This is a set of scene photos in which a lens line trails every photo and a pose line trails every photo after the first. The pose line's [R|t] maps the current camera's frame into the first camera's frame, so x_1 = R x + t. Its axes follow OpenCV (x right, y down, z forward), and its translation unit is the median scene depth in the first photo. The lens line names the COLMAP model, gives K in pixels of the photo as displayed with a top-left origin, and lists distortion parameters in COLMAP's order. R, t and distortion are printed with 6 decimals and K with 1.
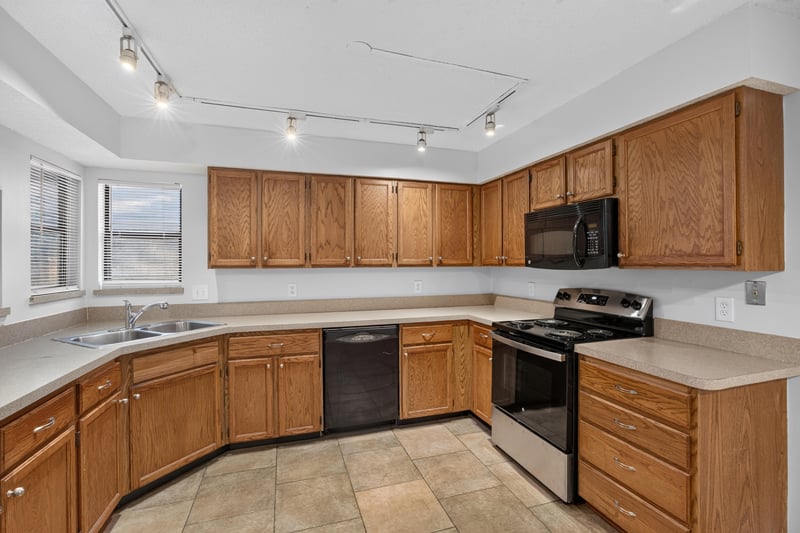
lens RADIAL K [[342.3, 0, 395.1], [0, 342.3, 262.5], [0, 0, 1]] dist [-0.019792, 0.004855]
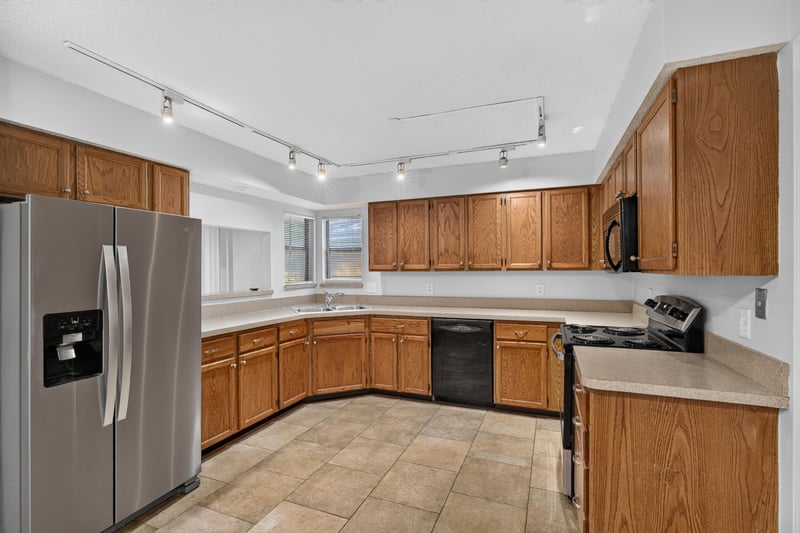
lens RADIAL K [[342.3, 0, 412.6], [0, 342.3, 270.3], [0, 0, 1]] dist [-0.019792, 0.004855]
pose [[0.793672, 0.001987, -0.608343, 0.607094], [0.004826, 0.999943, 0.009563, -0.000375], [0.608327, -0.010526, 0.793617, -0.090615]]
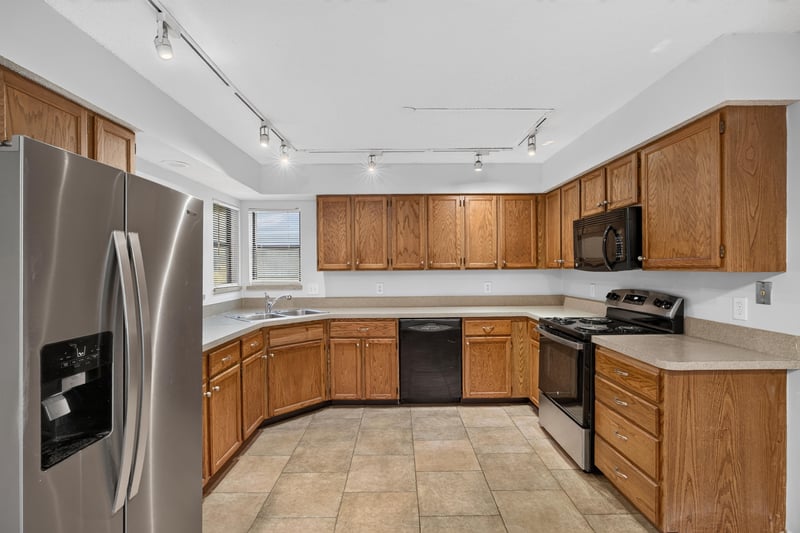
lens RADIAL K [[342.3, 0, 402.7], [0, 342.3, 270.6], [0, 0, 1]] dist [-0.019792, 0.004855]
pose [[0.957029, -0.001237, -0.289989, 0.194889], [0.005035, 0.999911, 0.012352, 0.000840], [0.289948, -0.013282, 0.956950, -0.232897]]
